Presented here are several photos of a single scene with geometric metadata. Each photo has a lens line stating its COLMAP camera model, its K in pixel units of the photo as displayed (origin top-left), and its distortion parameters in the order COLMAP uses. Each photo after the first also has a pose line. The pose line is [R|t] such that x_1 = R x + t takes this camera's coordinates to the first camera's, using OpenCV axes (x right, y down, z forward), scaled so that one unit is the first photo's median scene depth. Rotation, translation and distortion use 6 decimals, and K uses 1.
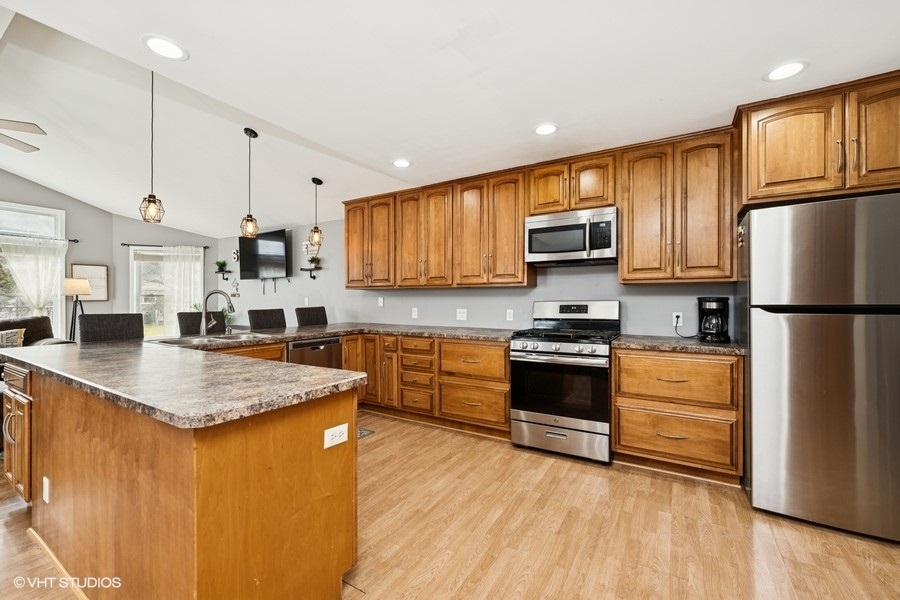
lens RADIAL K [[369.5, 0, 453.8], [0, 369.5, 301.3], [0, 0, 1]] dist [-0.002682, -0.000799]
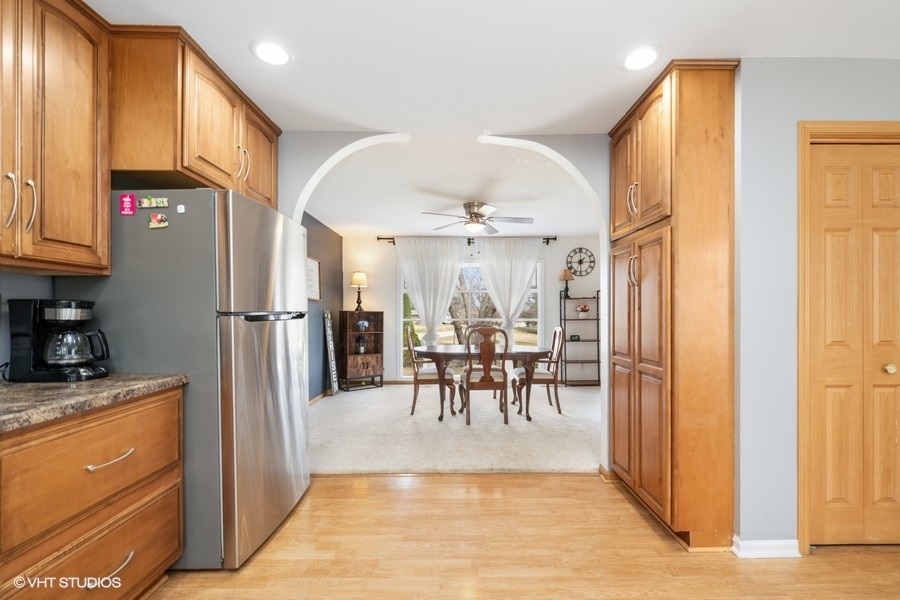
lens RADIAL K [[369.5, 0, 451.4], [0, 369.5, 310.2], [0, 0, 1]] dist [-0.002682, -0.000799]
pose [[-0.523271, 0.002840, 0.852162, -0.043847], [-0.001420, 0.999990, -0.004205, 0.003885], [-0.852165, -0.003411, -0.523262, 0.459244]]
